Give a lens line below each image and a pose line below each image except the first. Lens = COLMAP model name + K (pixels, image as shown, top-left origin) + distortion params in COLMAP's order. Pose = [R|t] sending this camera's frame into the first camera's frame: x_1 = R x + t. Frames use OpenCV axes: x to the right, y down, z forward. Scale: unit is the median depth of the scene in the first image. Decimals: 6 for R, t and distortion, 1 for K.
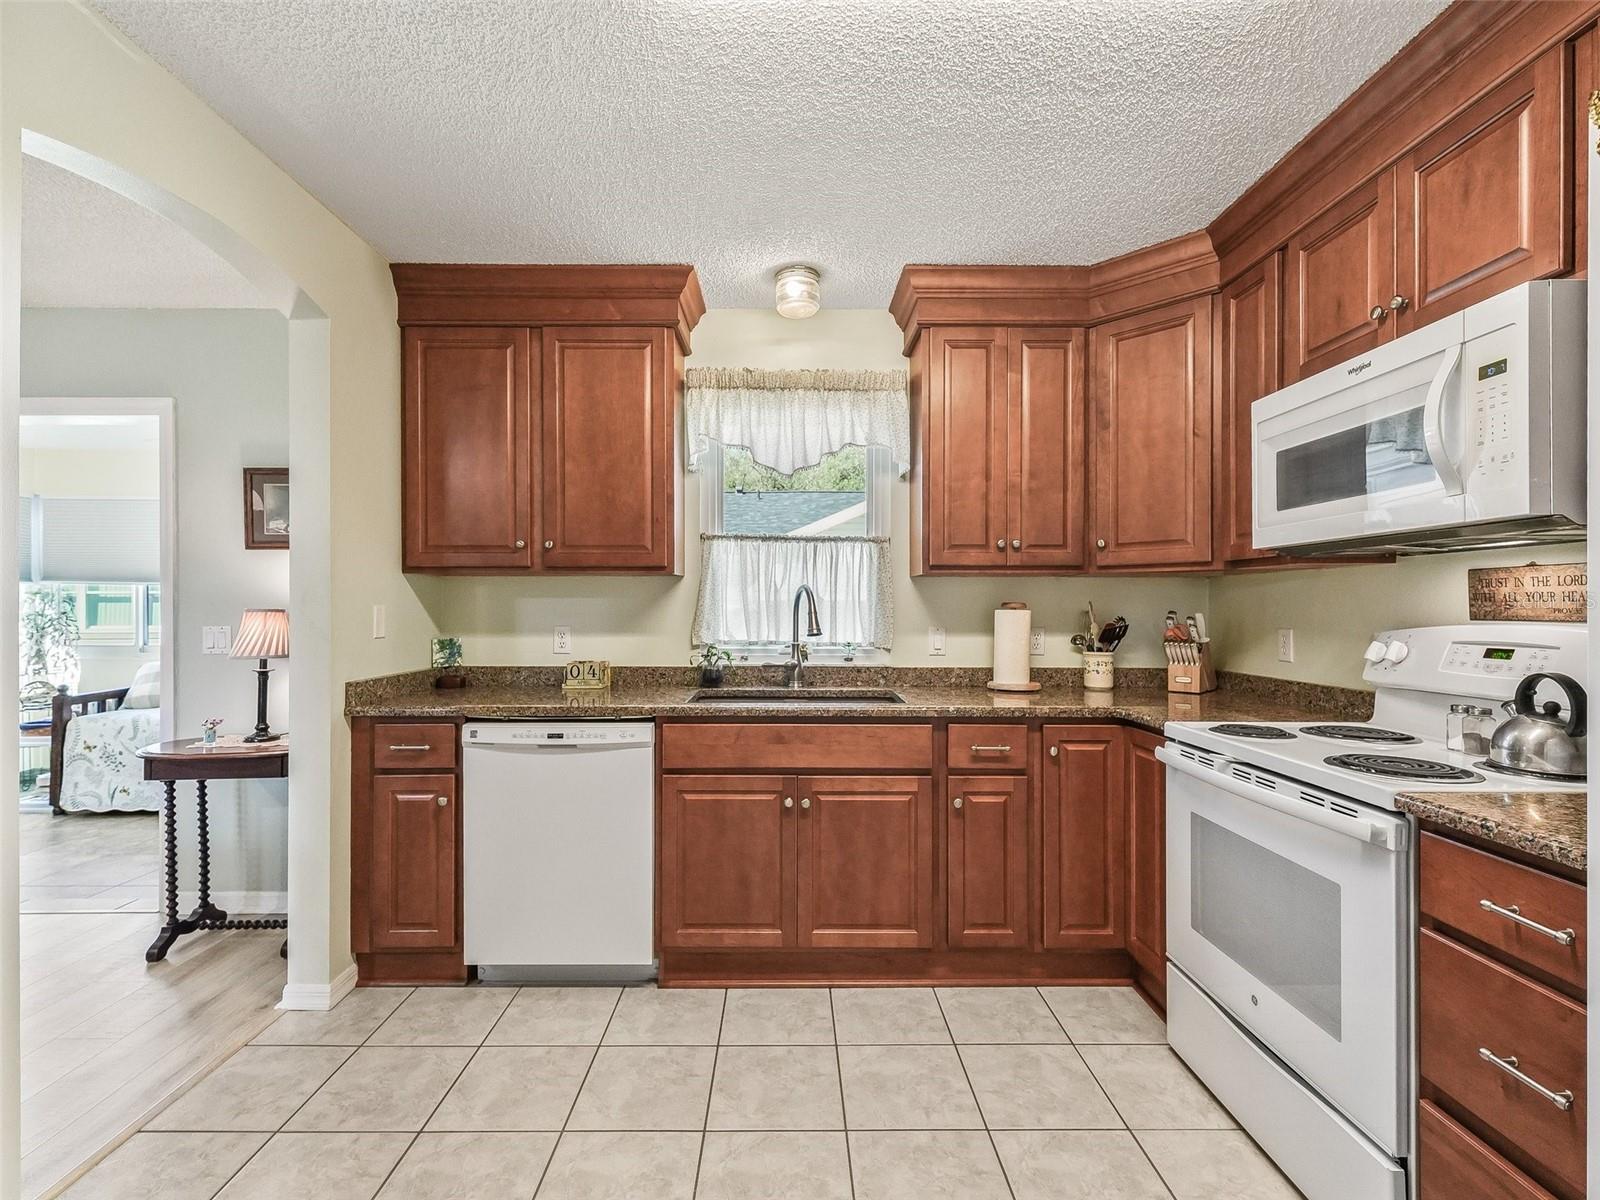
lens RADIAL K [[737.7, 0, 793.7], [0, 737.7, 599.8], [0, 0, 1]] dist [0.002805, -0.003888]
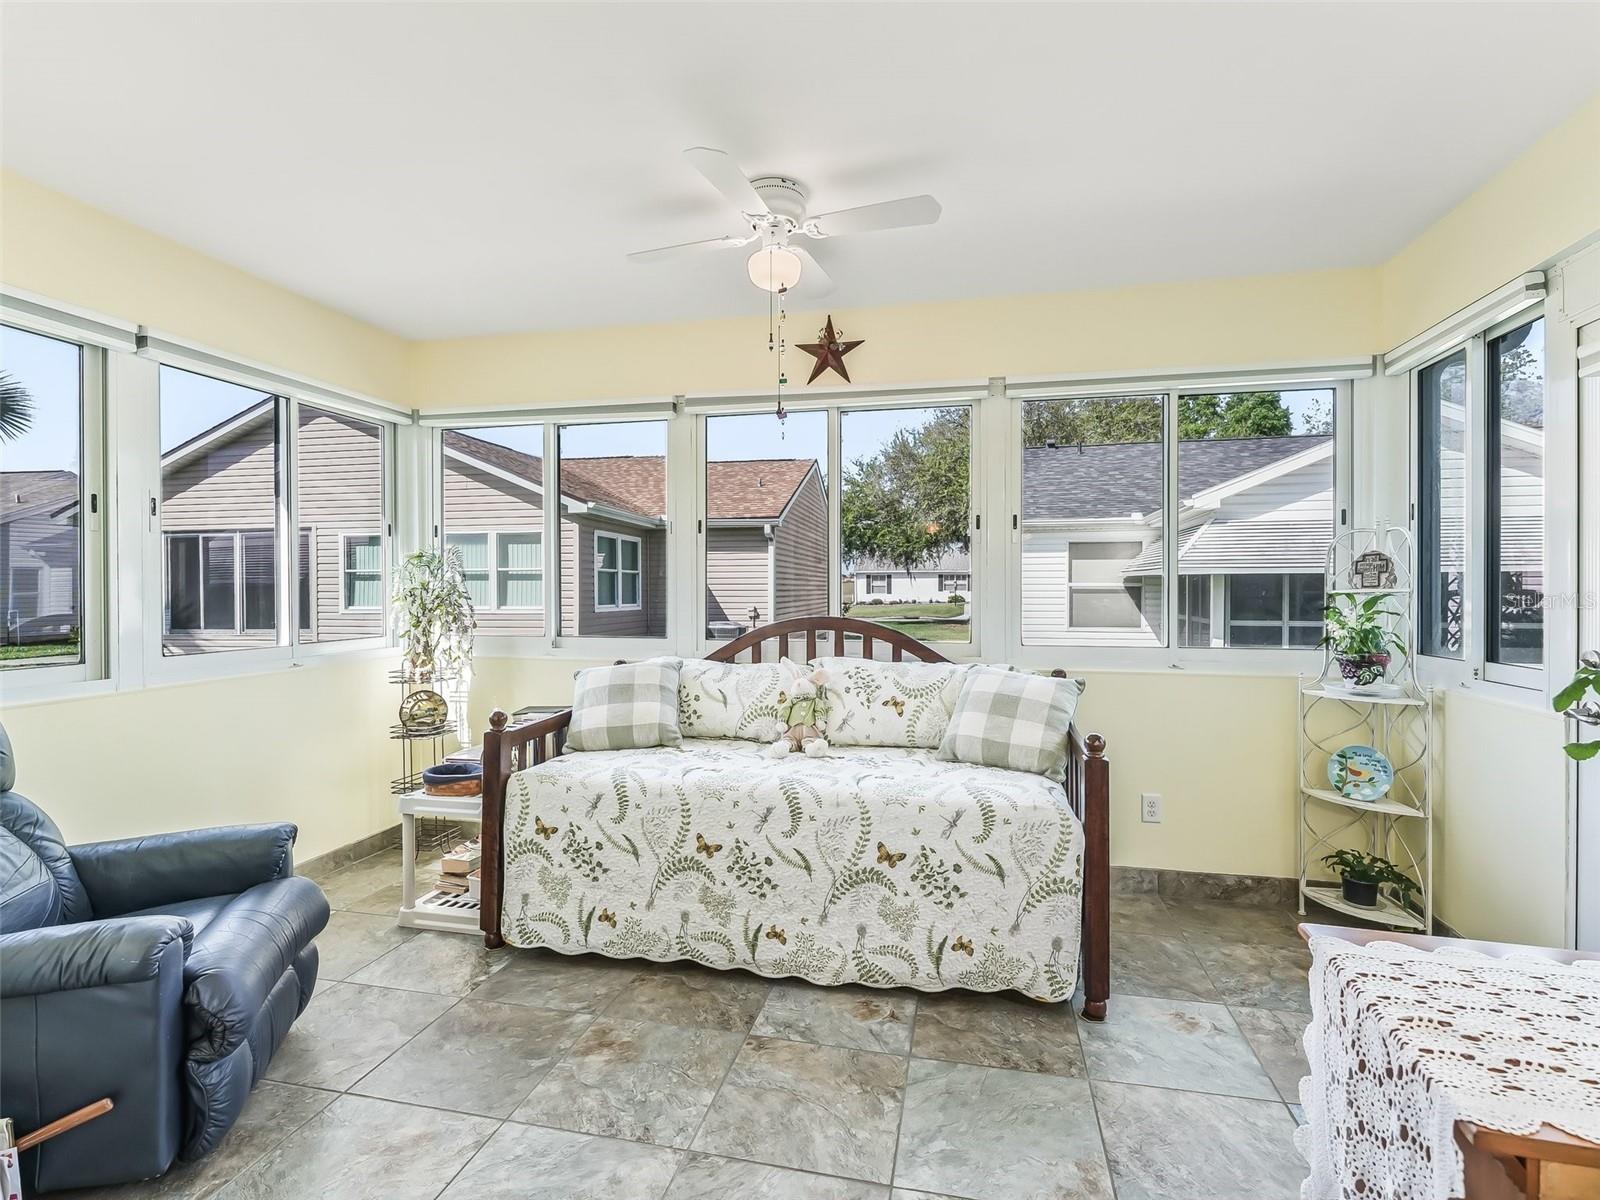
lens RADIAL K [[737.7, 0, 798.1], [0, 737.7, 596.6], [0, 0, 1]] dist [0.002805, -0.003888]
pose [[0.973548, 0.000381, -0.228483, -1.102205], [0.003500, 0.999856, 0.016581, 0.034605], [0.228456, -0.016942, 0.973407, 0.876579]]
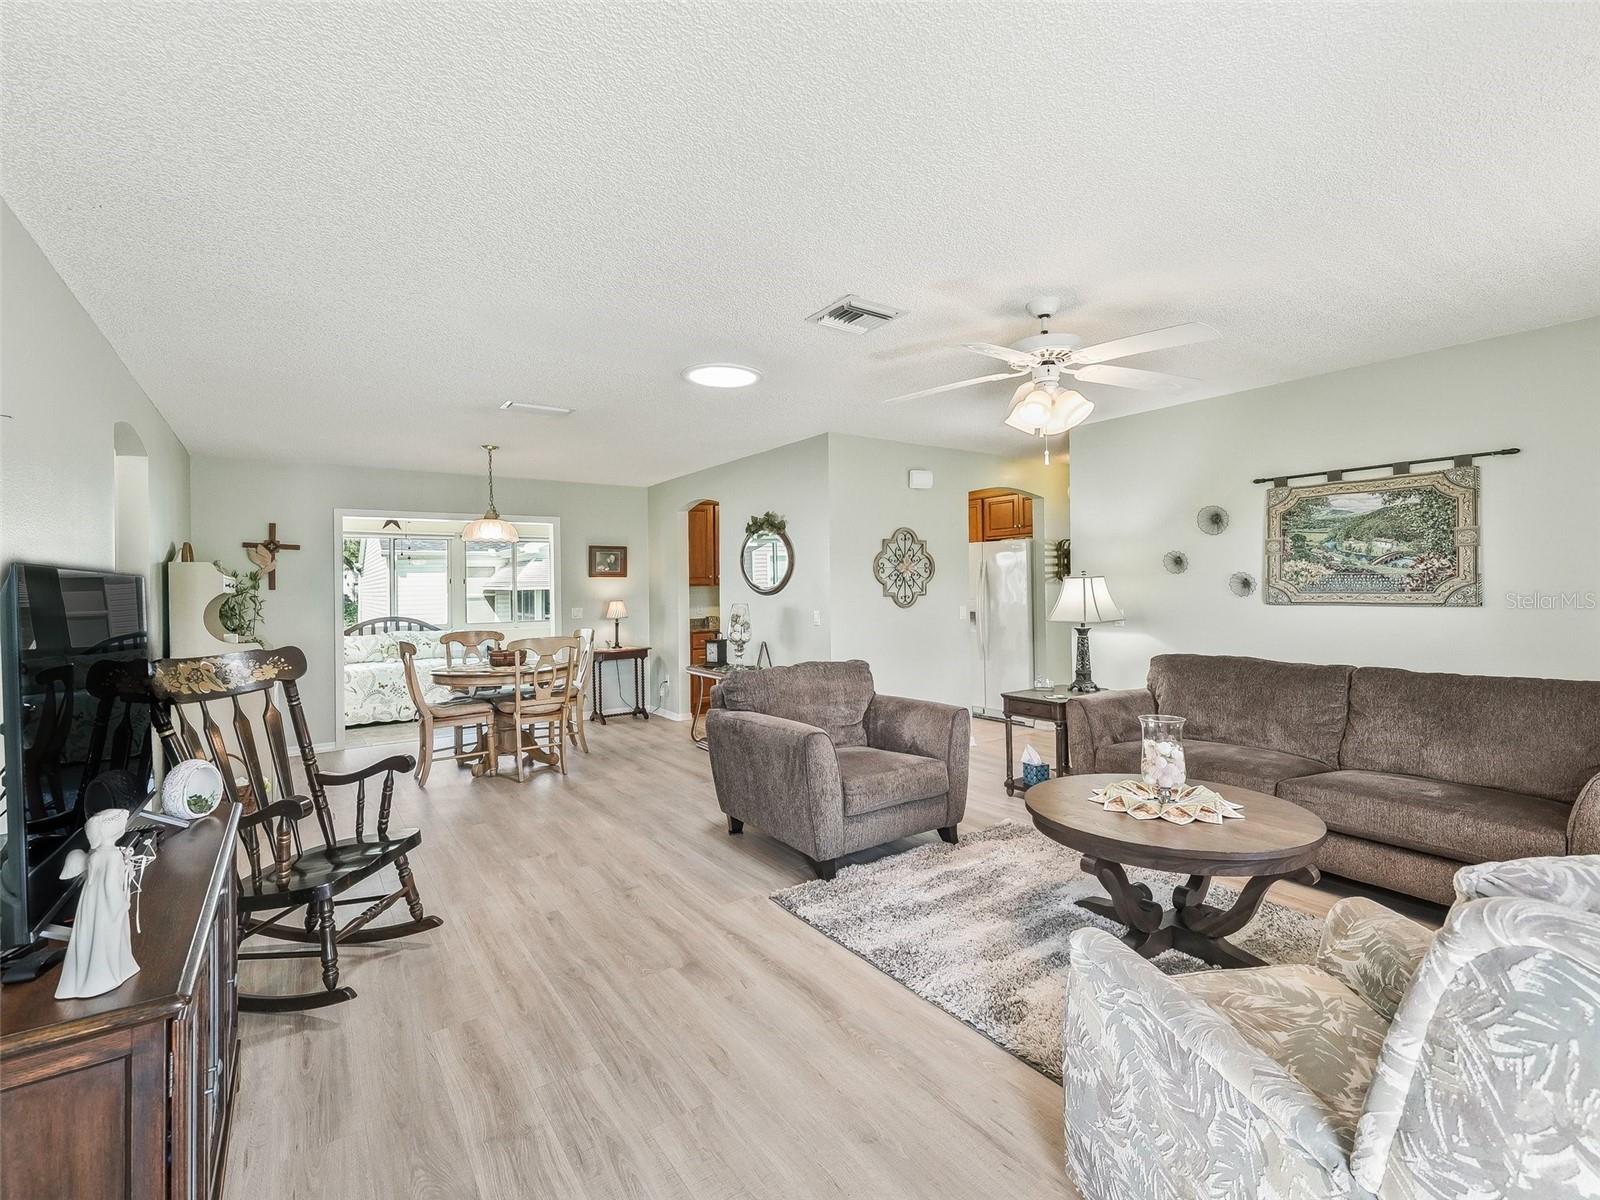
lens RADIAL K [[737.7, 0, 809.8], [0, 737.7, 574.2], [0, 0, 1]] dist [0.002805, -0.003888]
pose [[0.812475, -0.001408, 0.582995, -1.727602], [0.009108, 0.999906, -0.010279, -0.047882], [-0.582925, 0.013661, 0.812411, -1.623879]]
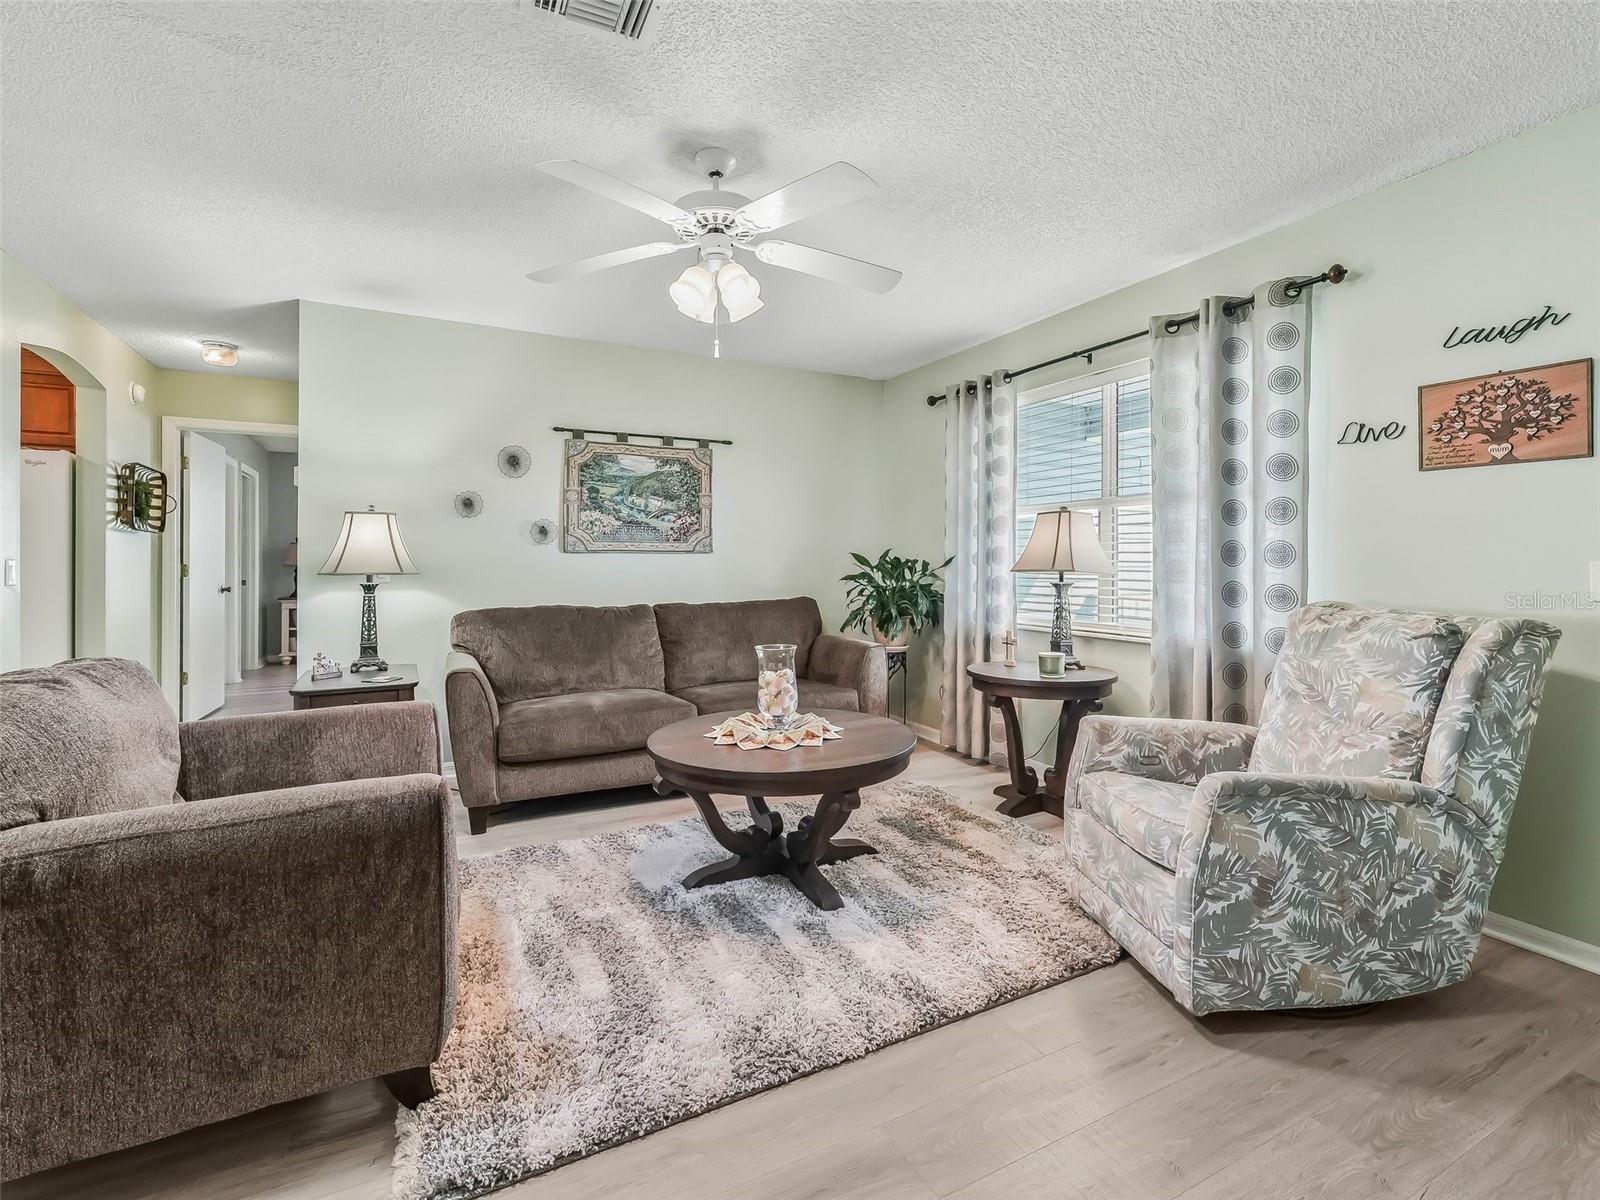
lens RADIAL K [[737.7, 0, 762.4], [0, 737.7, 561.3], [0, 0, 1]] dist [0.002805, -0.003888]
pose [[-0.462873, 0.004522, 0.886413, -1.623072], [-0.004829, 0.999959, -0.007623, 0.035002], [-0.886411, -0.007809, -0.462832, -0.592222]]
